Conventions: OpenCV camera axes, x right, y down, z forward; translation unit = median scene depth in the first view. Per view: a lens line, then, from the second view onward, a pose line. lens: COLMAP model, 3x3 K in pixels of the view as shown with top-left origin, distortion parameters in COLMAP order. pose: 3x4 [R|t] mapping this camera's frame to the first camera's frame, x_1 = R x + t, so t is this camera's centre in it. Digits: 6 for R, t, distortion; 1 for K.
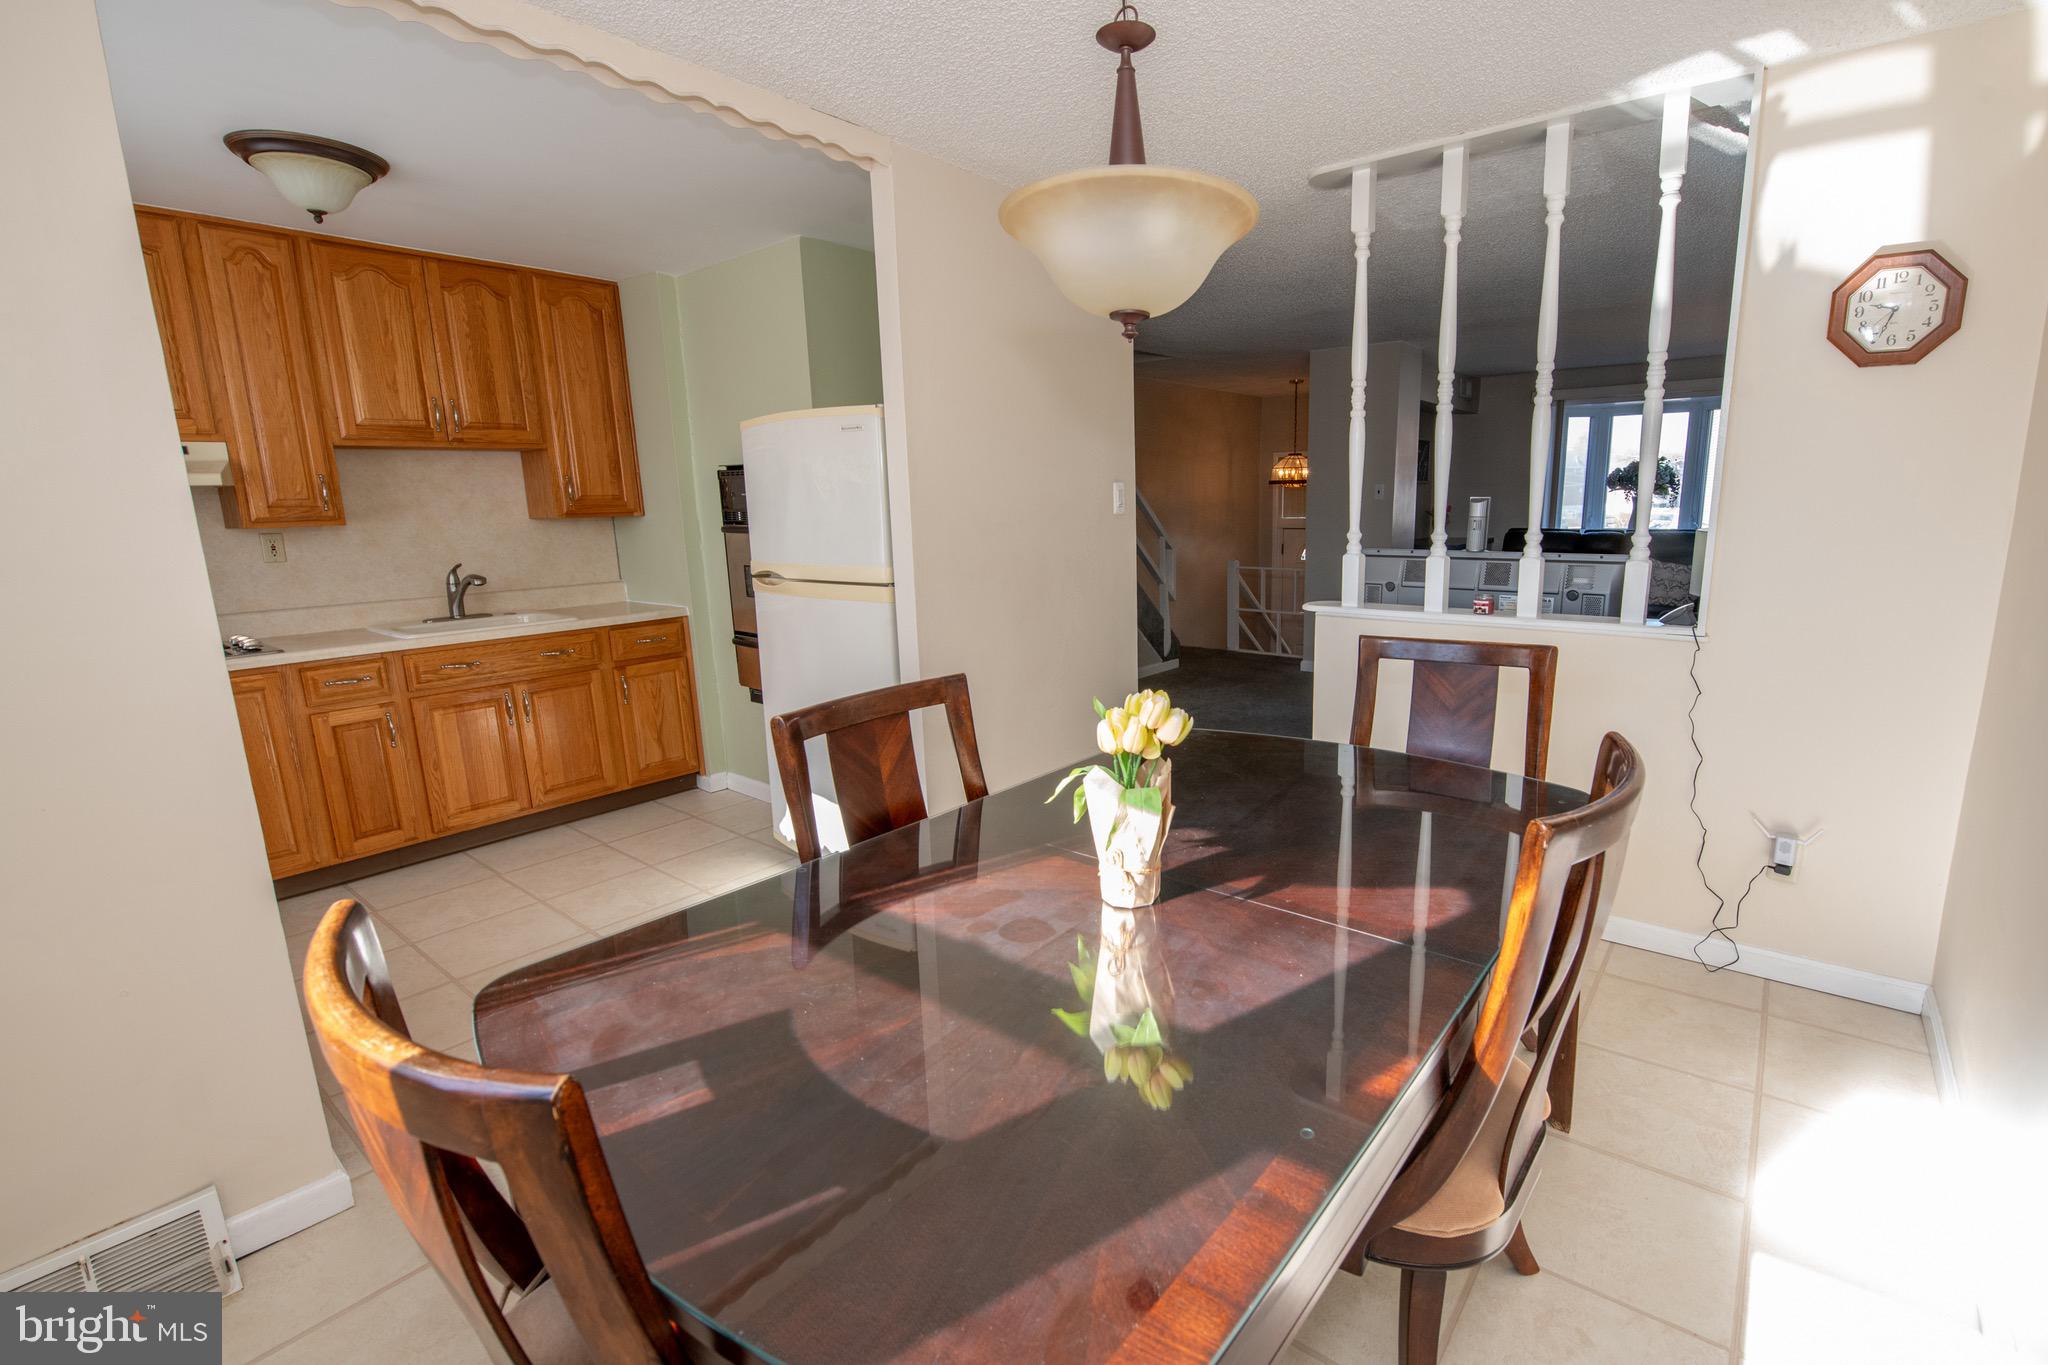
lens RADIAL K [[920.2, 0, 1122.9], [0, 920.2, 682.6], [0, 0, 1]] dist [-0.019630, -0.000393]
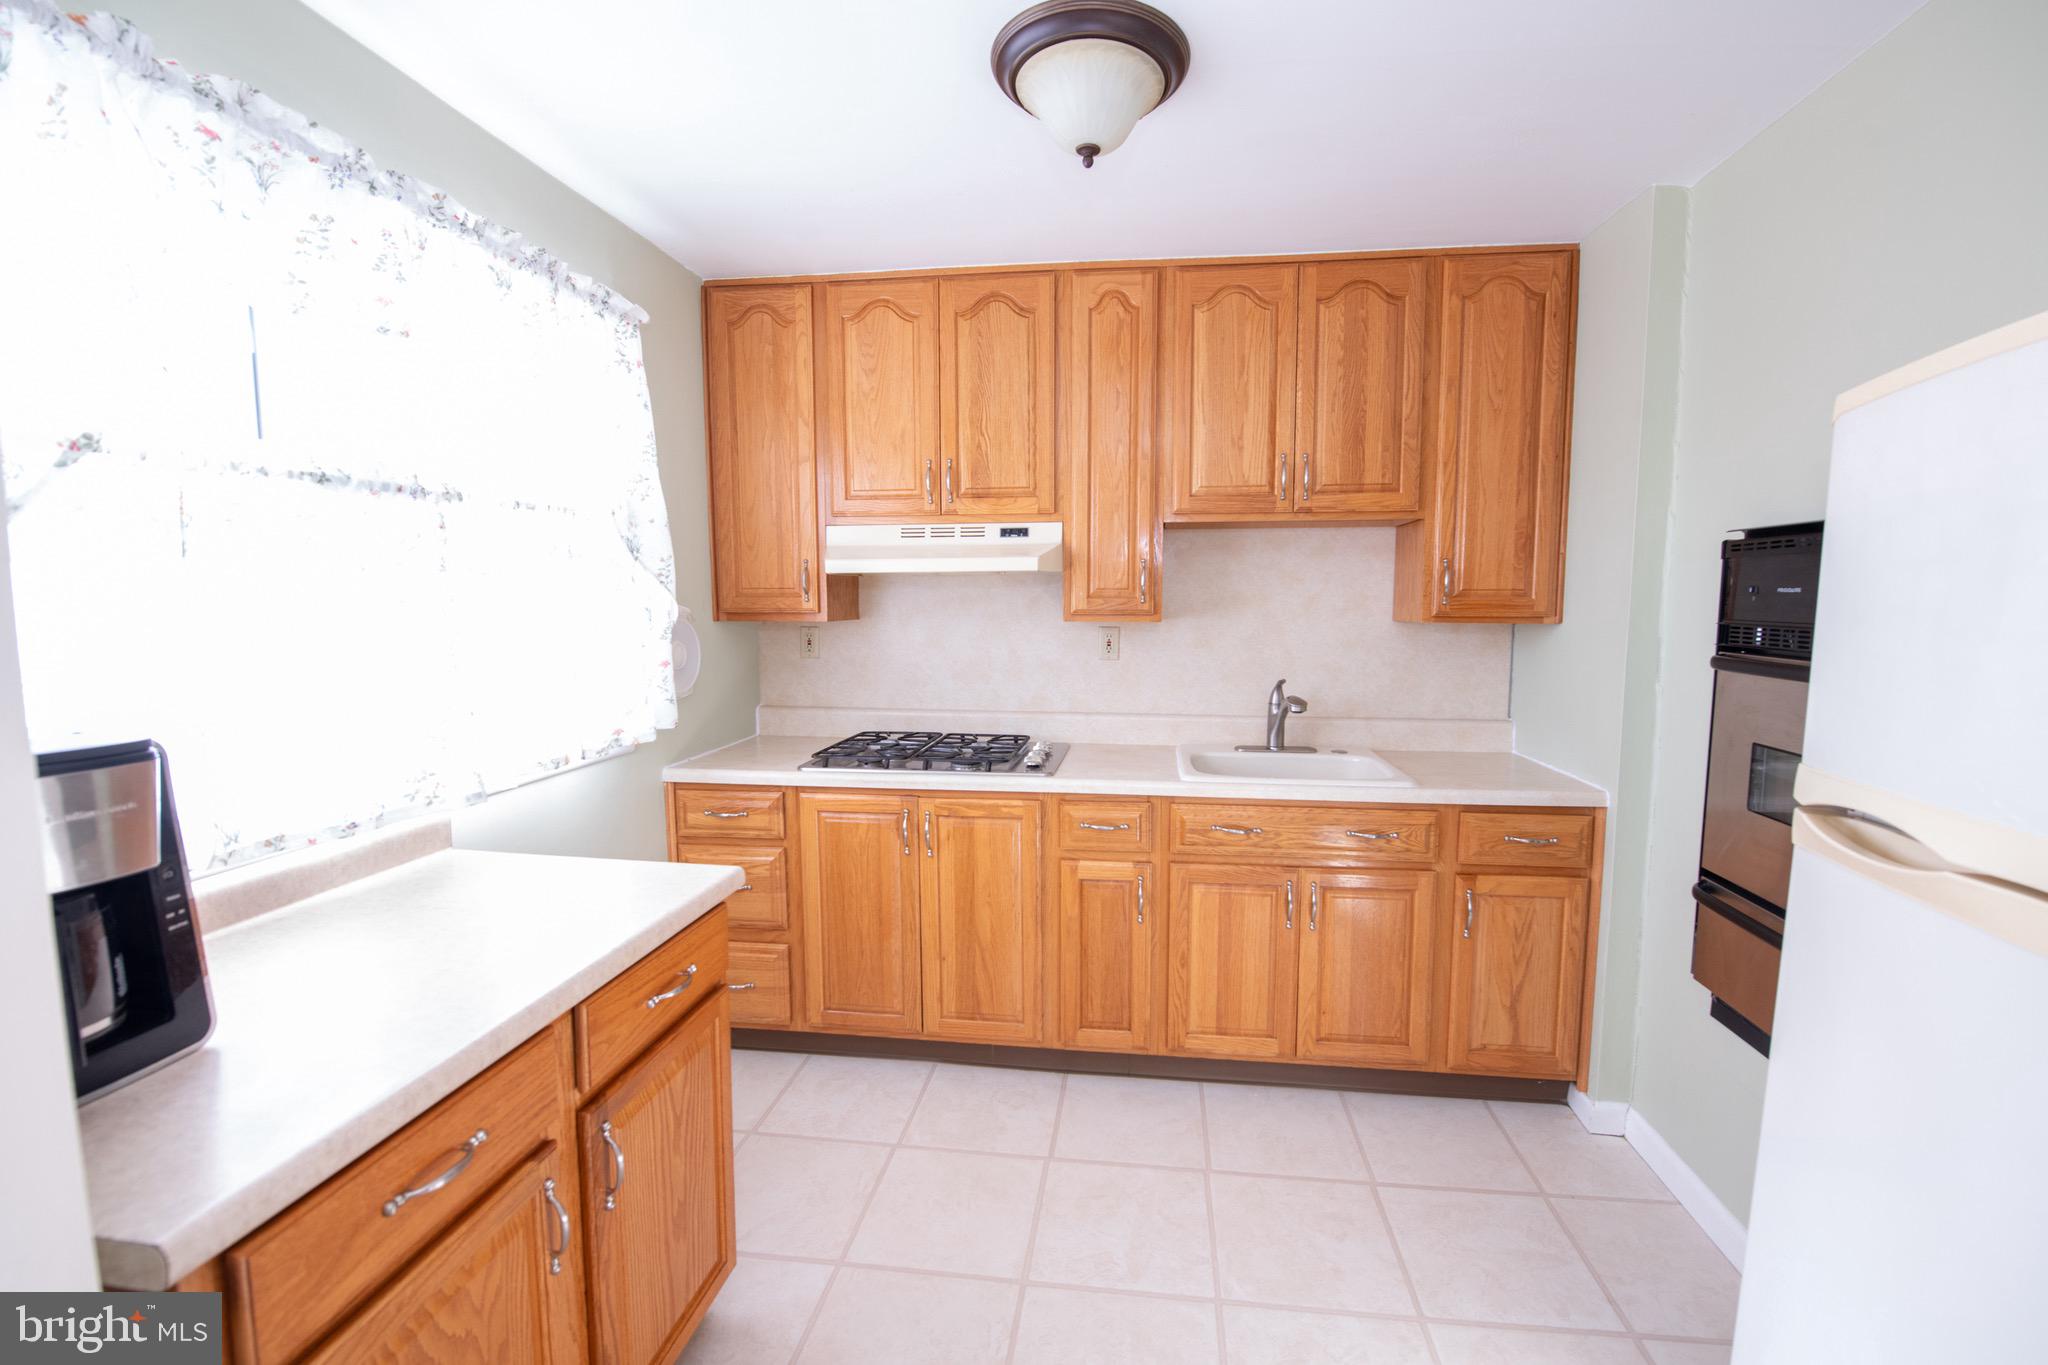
lens RADIAL K [[848.0, 0, 1055.0], [0, 848.0, 682.4], [0, 0, 1]] dist [-0.016720, -0.002348]
pose [[0.500368, 0.101225, -0.859875, -0.243218], [-0.180921, 0.983442, 0.010492, -0.104445], [0.846699, 0.150319, 0.510396, 0.511769]]
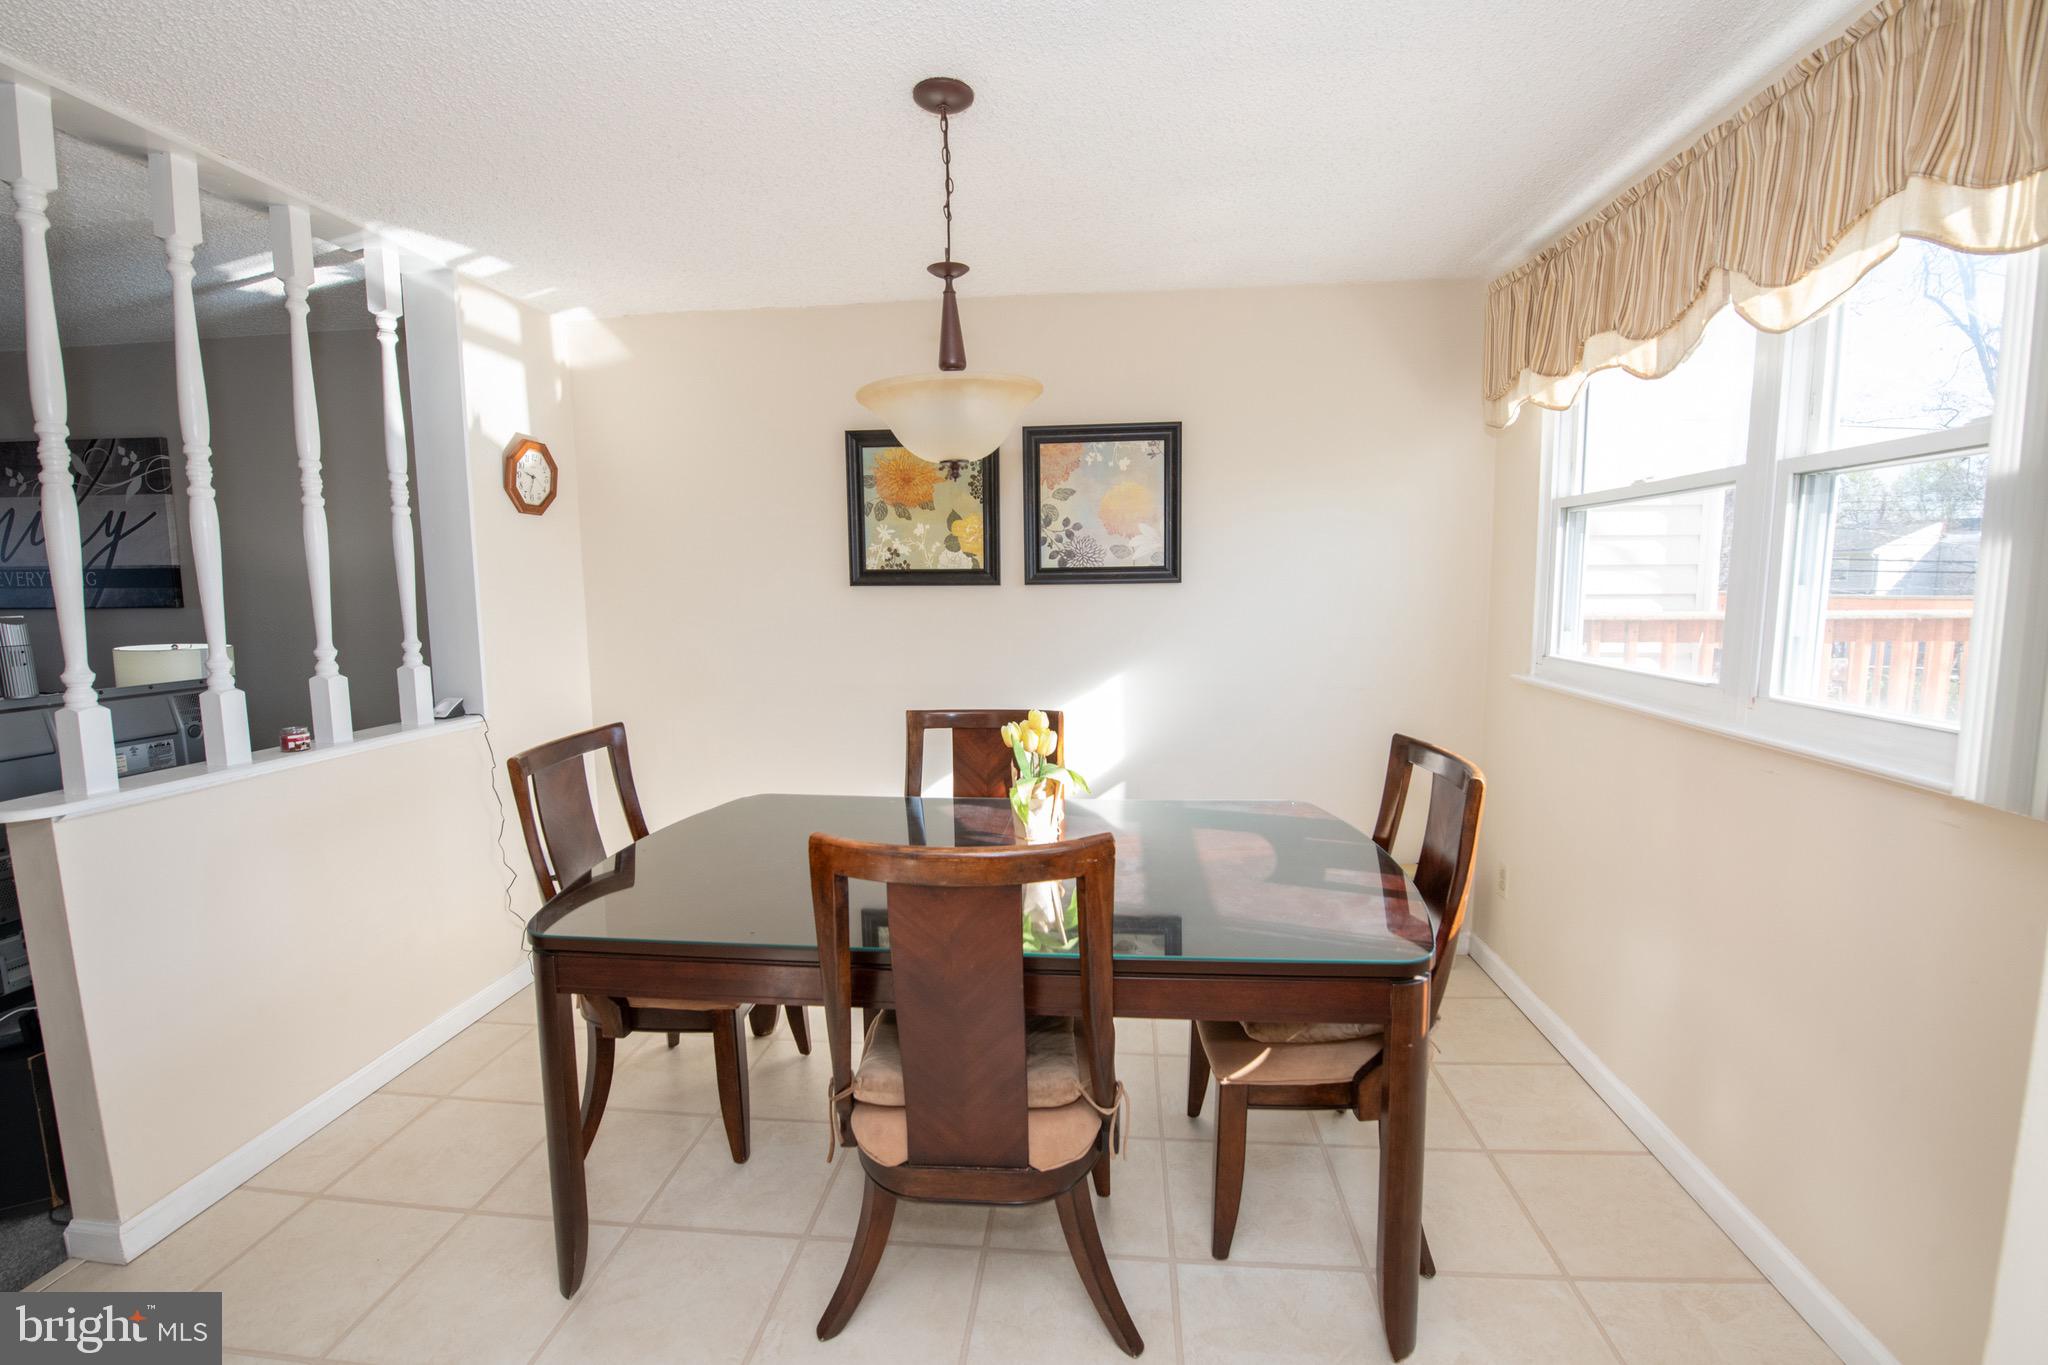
lens RADIAL K [[858.9, 0, 1034.6], [0, 858.9, 679.4], [0, 0, 1]] dist [-0.019758, -0.000854]
pose [[-0.519215, -0.072712, 0.851545, -0.451425], [0.188386, 0.962130, 0.197020, -0.123742], [-0.833623, 0.262715, -0.485854, 0.621402]]
